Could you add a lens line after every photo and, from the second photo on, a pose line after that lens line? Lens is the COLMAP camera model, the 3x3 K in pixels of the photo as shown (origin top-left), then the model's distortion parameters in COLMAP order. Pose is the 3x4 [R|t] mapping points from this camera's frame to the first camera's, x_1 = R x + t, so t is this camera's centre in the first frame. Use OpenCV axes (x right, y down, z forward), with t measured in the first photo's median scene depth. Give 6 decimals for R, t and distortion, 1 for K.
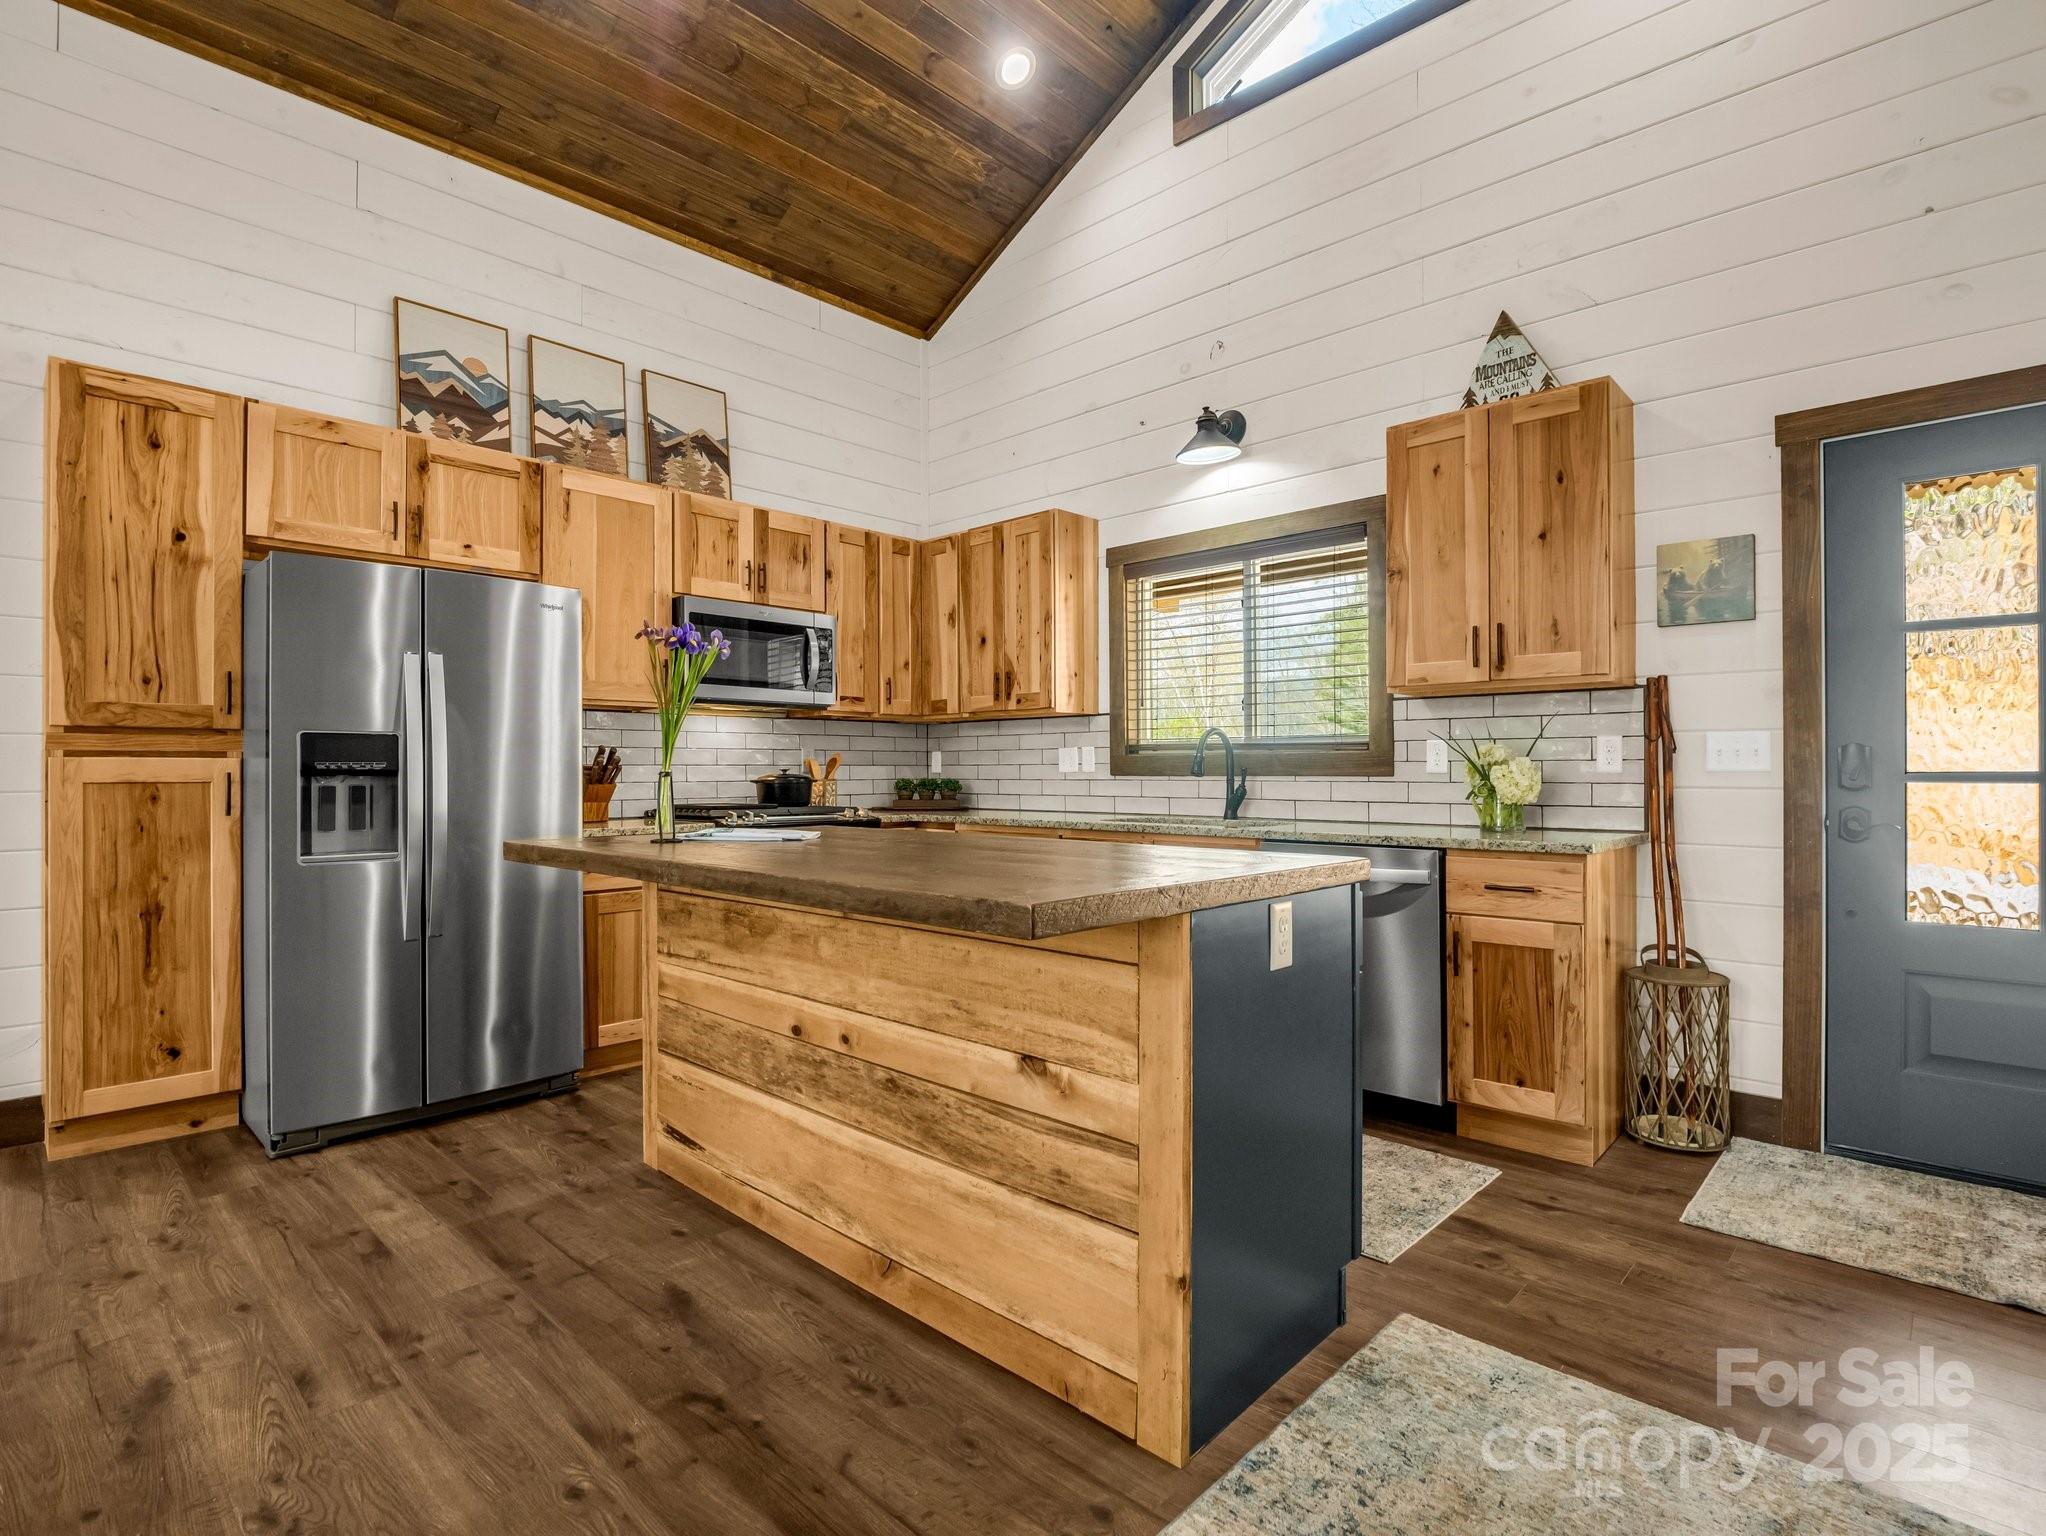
lens RADIAL K [[1021.0, 0, 1026.5], [0, 1021.0, 771.0], [0, 0, 1]] dist [0.000541, -0.001704]
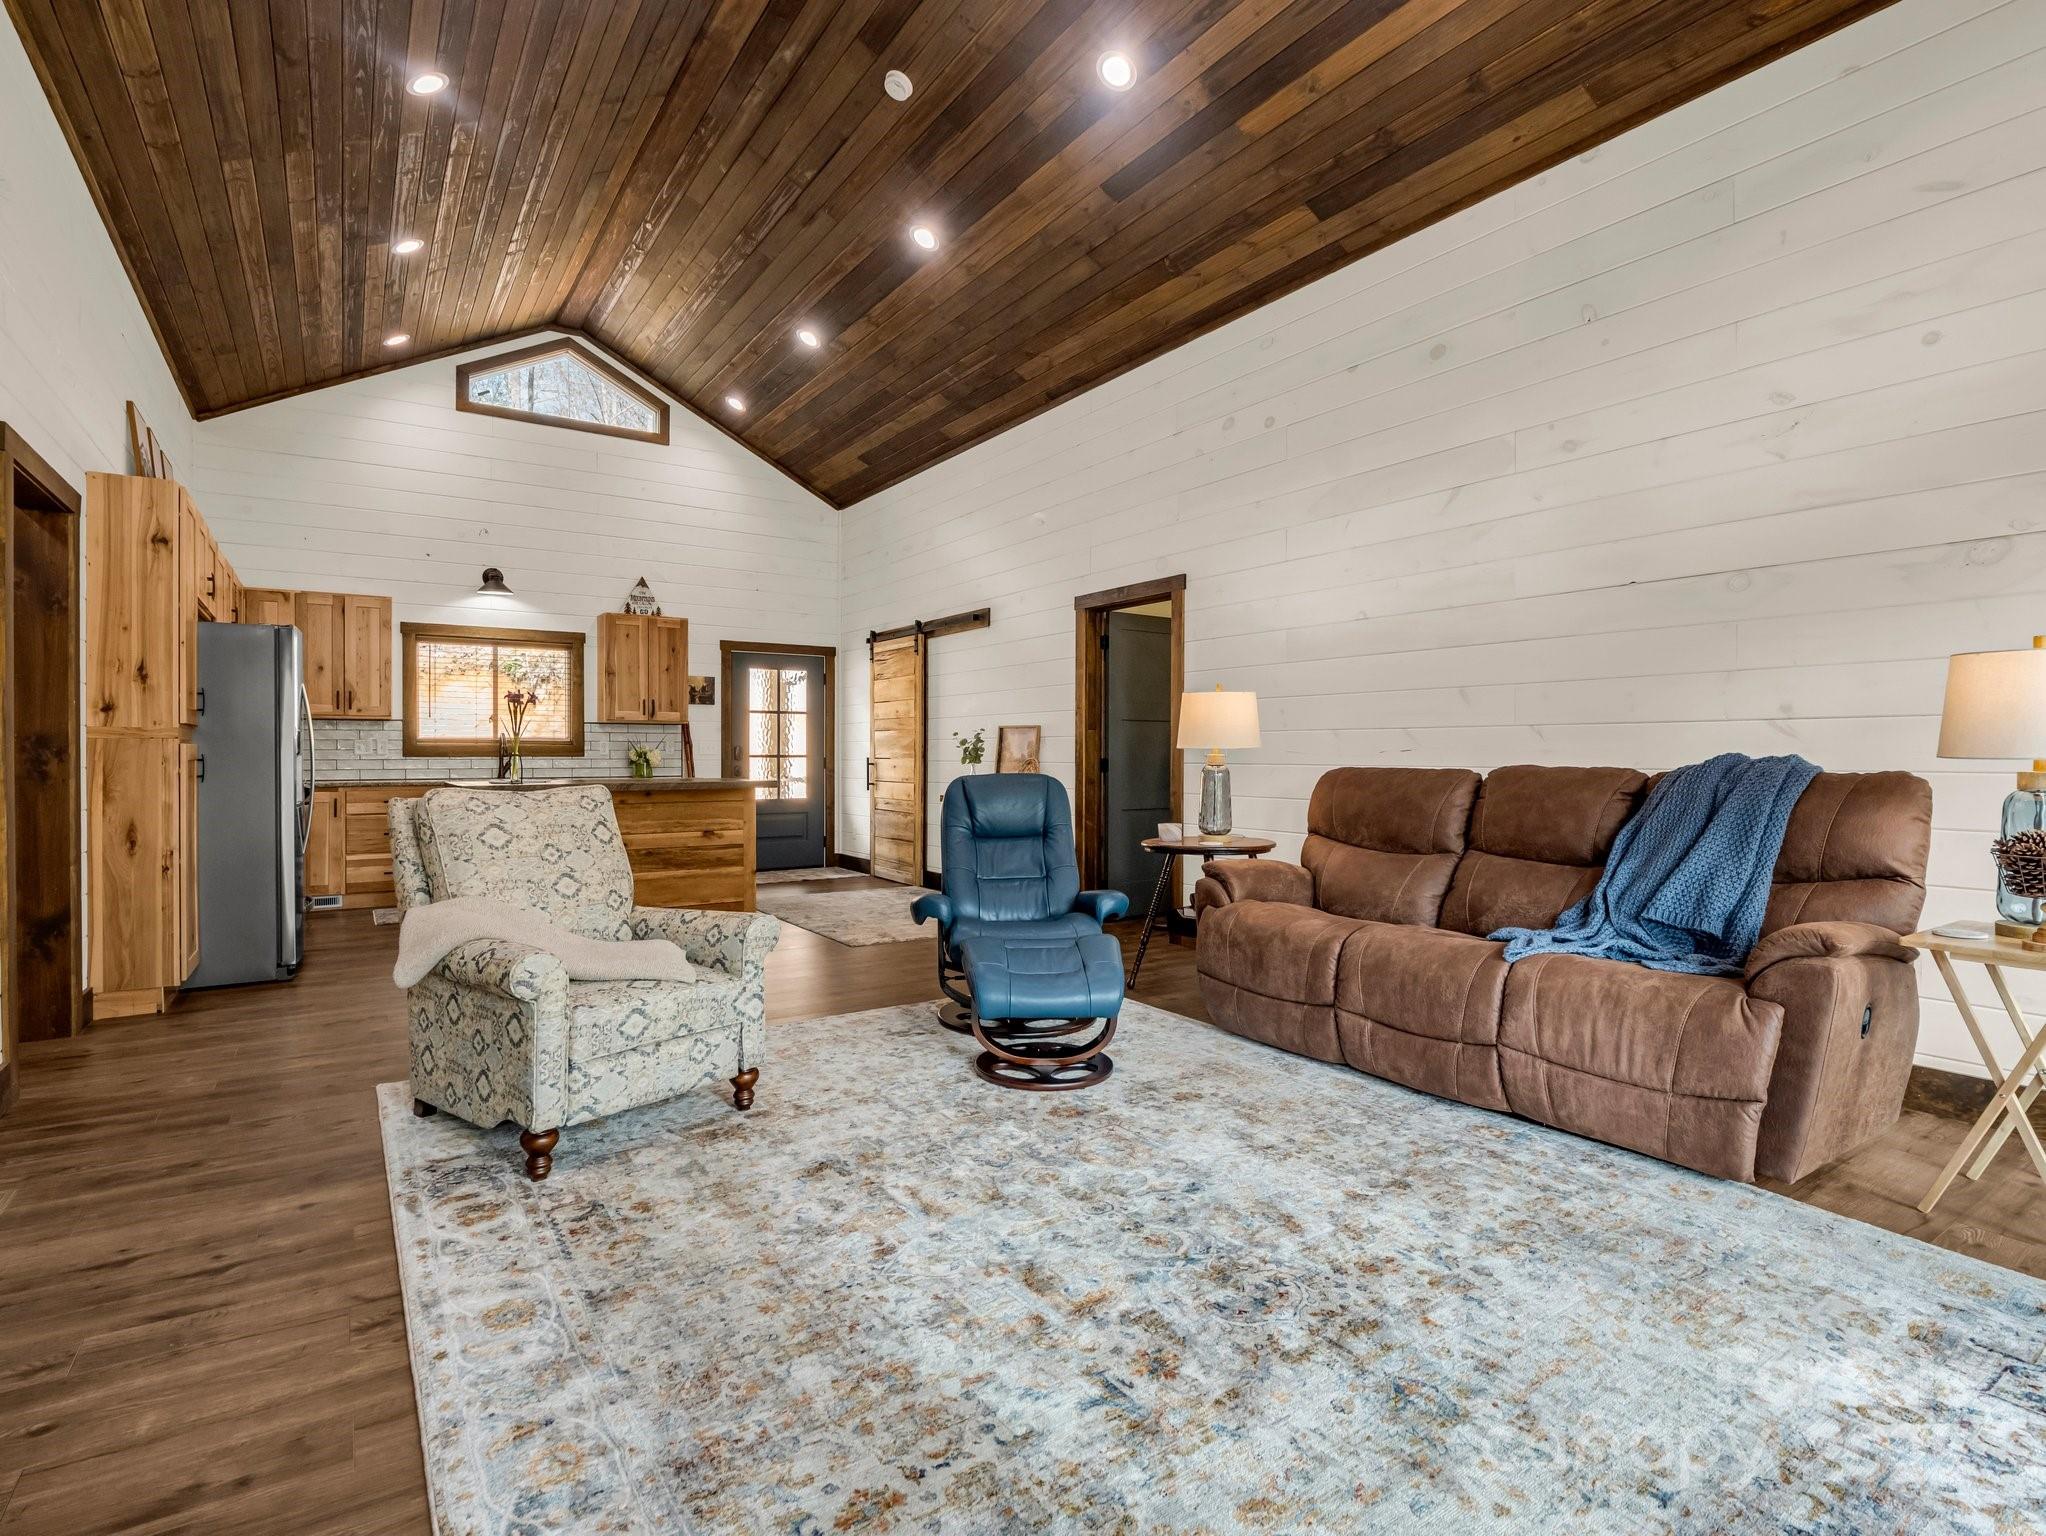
lens RADIAL K [[1021.0, 0, 1019.5], [0, 1021.0, 759.7], [0, 0, 1]] dist [0.000541, -0.001704]
pose [[0.217380, -0.001342, 0.976086, -1.522422], [0.000865, 0.999999, 0.001182, 0.008945], [-0.976087, 0.000588, 0.217381, -0.408037]]
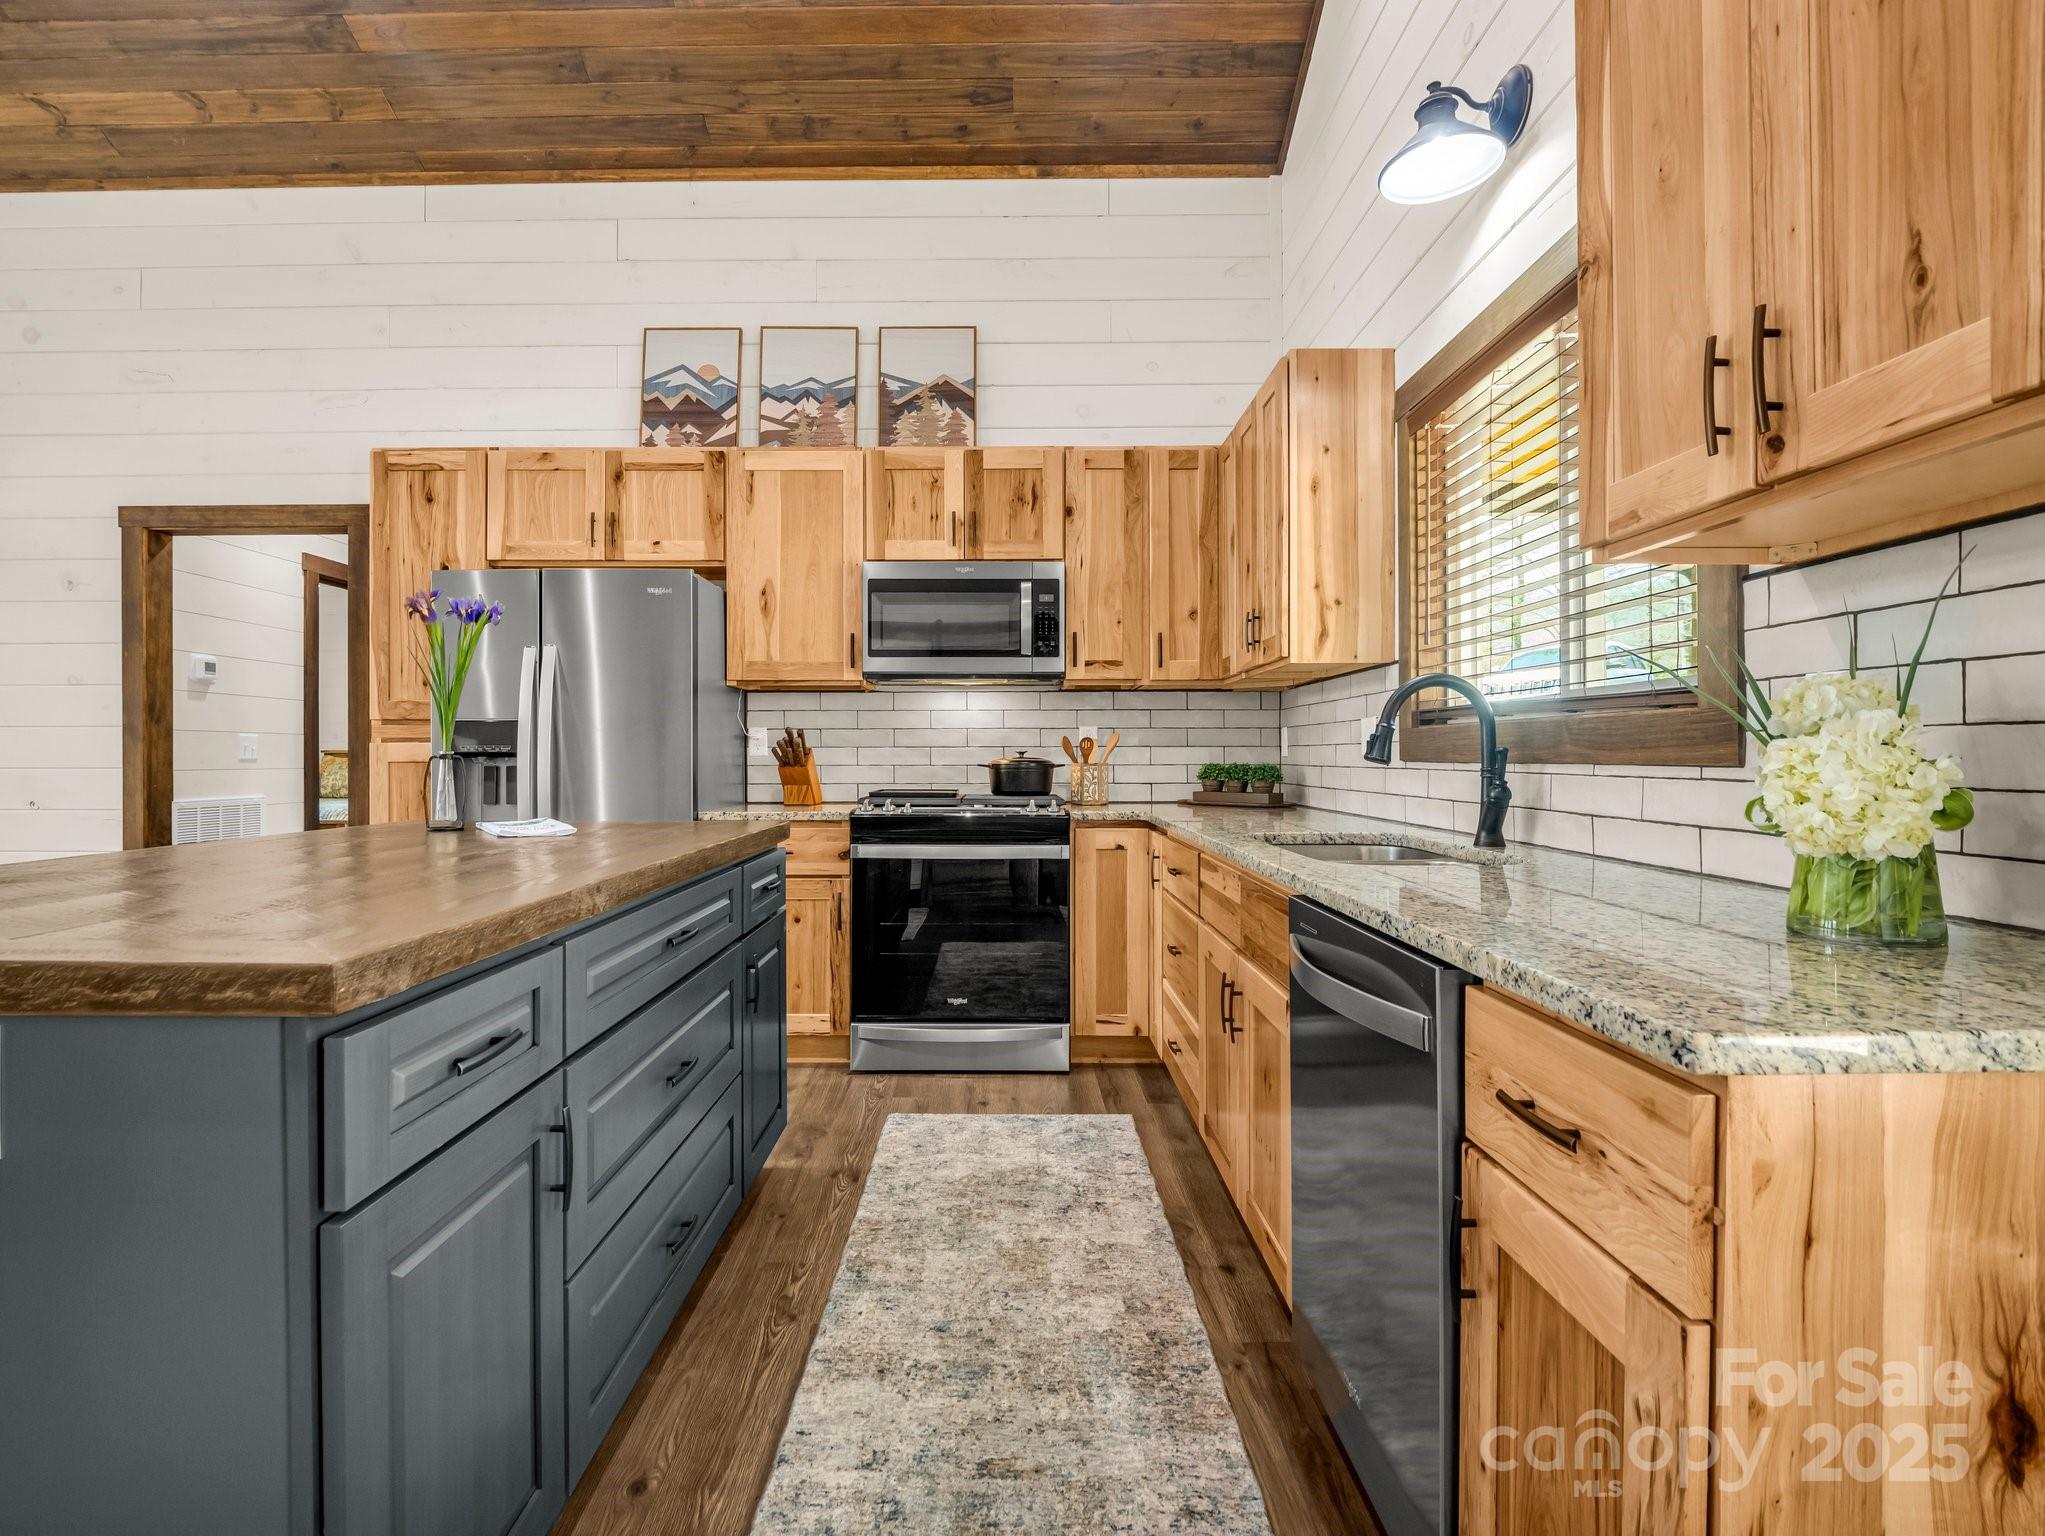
lens RADIAL K [[1020.5, 0, 1021.6], [0, 1020.5, 760.2], [0, 0, 1]] dist [0.000541, -0.001704]
pose [[0.686361, 0.004976, -0.727244, 0.421325], [-0.000577, 0.999980, 0.006298, 0.000007], [0.727260, -0.003903, 0.686350, 0.467863]]
